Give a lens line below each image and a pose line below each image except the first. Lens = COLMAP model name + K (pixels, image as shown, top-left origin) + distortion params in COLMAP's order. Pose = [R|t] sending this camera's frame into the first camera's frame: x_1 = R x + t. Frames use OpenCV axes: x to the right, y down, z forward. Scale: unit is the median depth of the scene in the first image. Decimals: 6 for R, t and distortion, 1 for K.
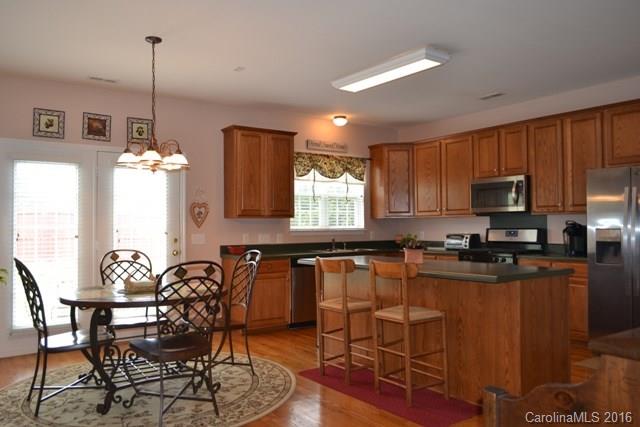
lens RADIAL K [[501.8, 0, 317.7], [0, 501.8, 216.2], [0, 0, 1]] dist [-0.013882, -0.009002]
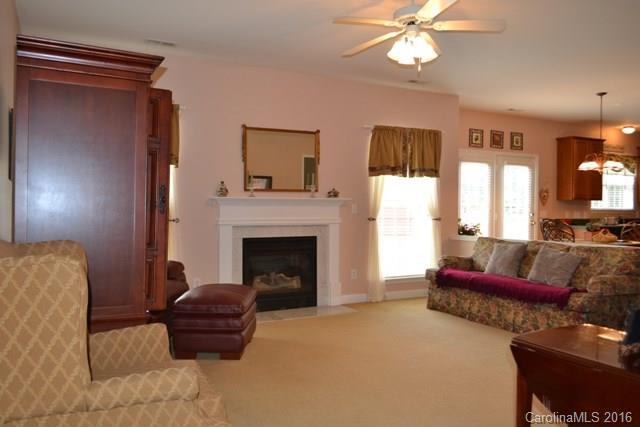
lens RADIAL K [[501.8, 0, 319.1], [0, 501.8, 215.6], [0, 0, 1]] dist [-0.013882, -0.009002]
pose [[0.987800, 0.016885, -0.154811, -0.698363], [-0.012317, 0.999461, 0.030418, 0.014667], [0.155241, -0.028140, 0.987476, -0.576491]]
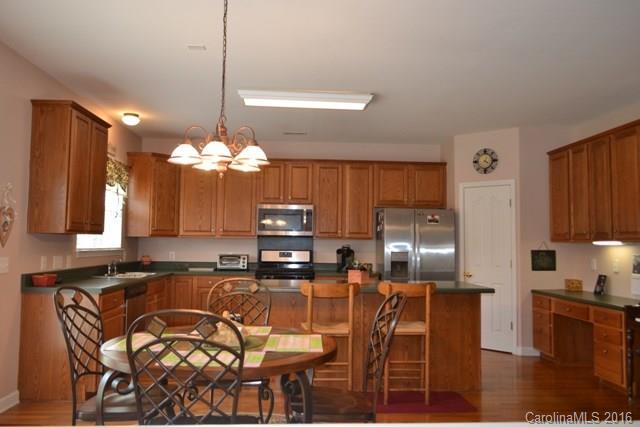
lens RADIAL K [[501.8, 0, 320.7], [0, 501.8, 214.4], [0, 0, 1]] dist [-0.013882, -0.009002]
pose [[0.534193, 0.063857, 0.842948, -0.587003], [-0.034293, 0.997959, -0.053867, 0.002568], [-0.844667, -0.000132, 0.535292, 0.352234]]
